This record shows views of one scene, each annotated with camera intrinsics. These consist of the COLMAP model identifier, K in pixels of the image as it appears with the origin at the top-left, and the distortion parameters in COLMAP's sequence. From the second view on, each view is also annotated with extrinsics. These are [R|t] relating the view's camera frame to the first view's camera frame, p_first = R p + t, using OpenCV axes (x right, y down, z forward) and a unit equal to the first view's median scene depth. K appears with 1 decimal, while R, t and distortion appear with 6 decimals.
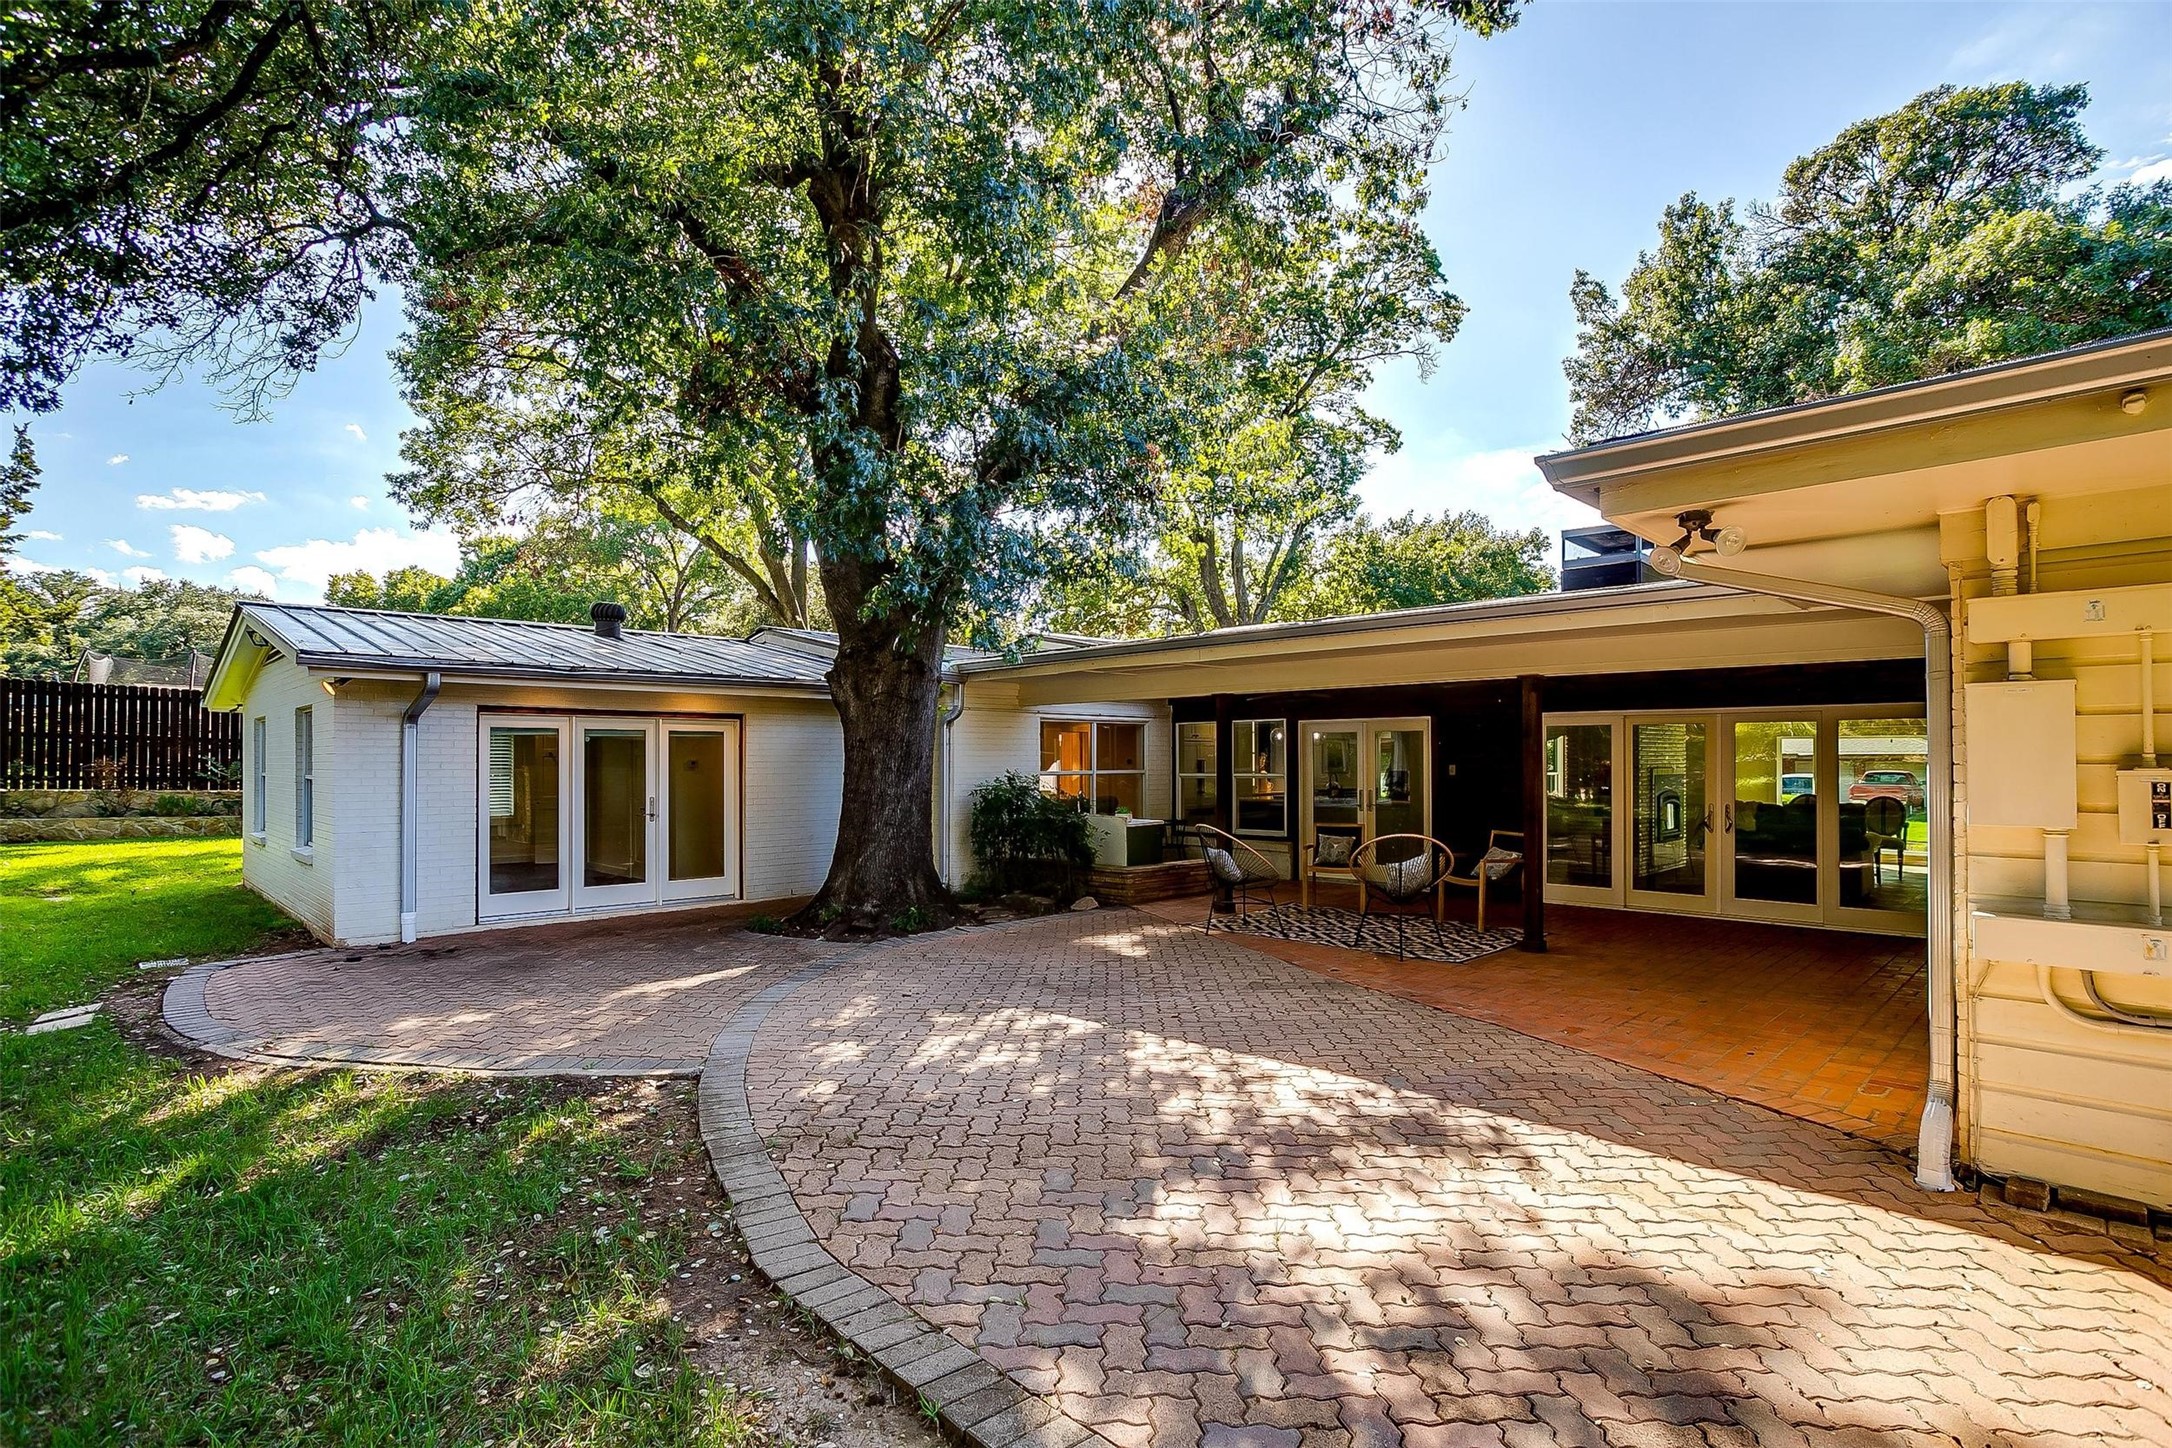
lens RADIAL K [[1042.5, 0, 1082.5], [0, 1042.5, 735.5], [0, 0, 1]] dist [-0.019041, 0.000080]
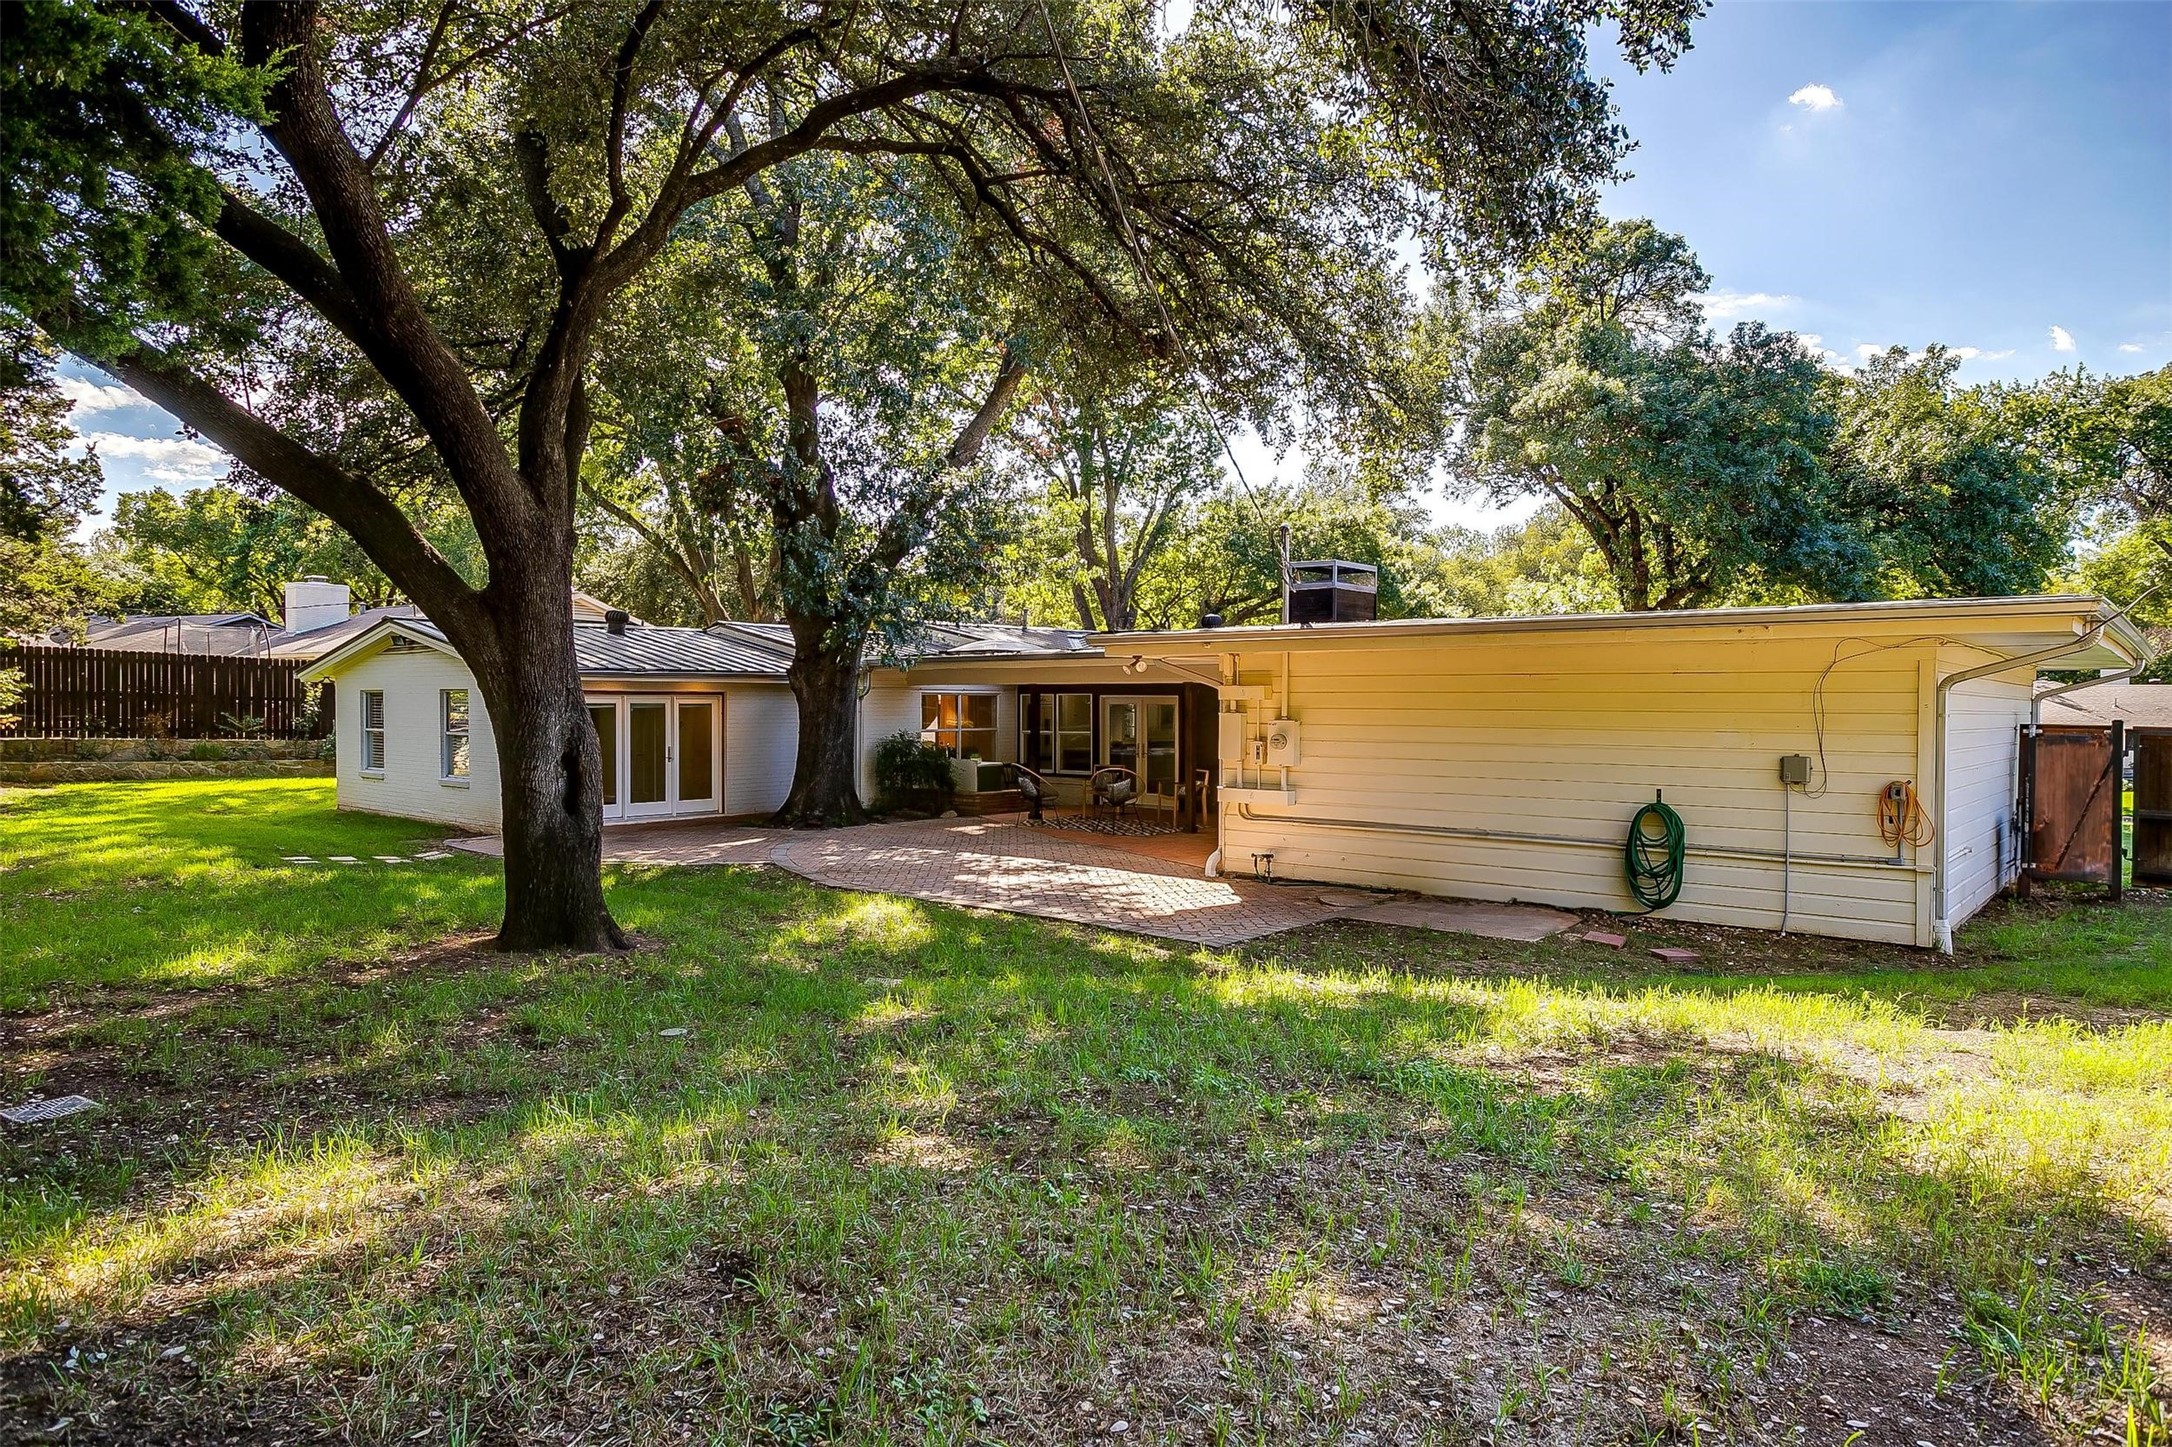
lens RADIAL K [[1291.9, 0, 1090.2], [0, 1291.9, 713.3], [0, 0, 1]] dist [0.000892, -0.000540]
pose [[0.996570, 0.005735, 0.082555, 0.048536], [-0.008599, 0.999372, 0.034367, -0.056709], [-0.082306, -0.034959, 0.995994, -0.888305]]
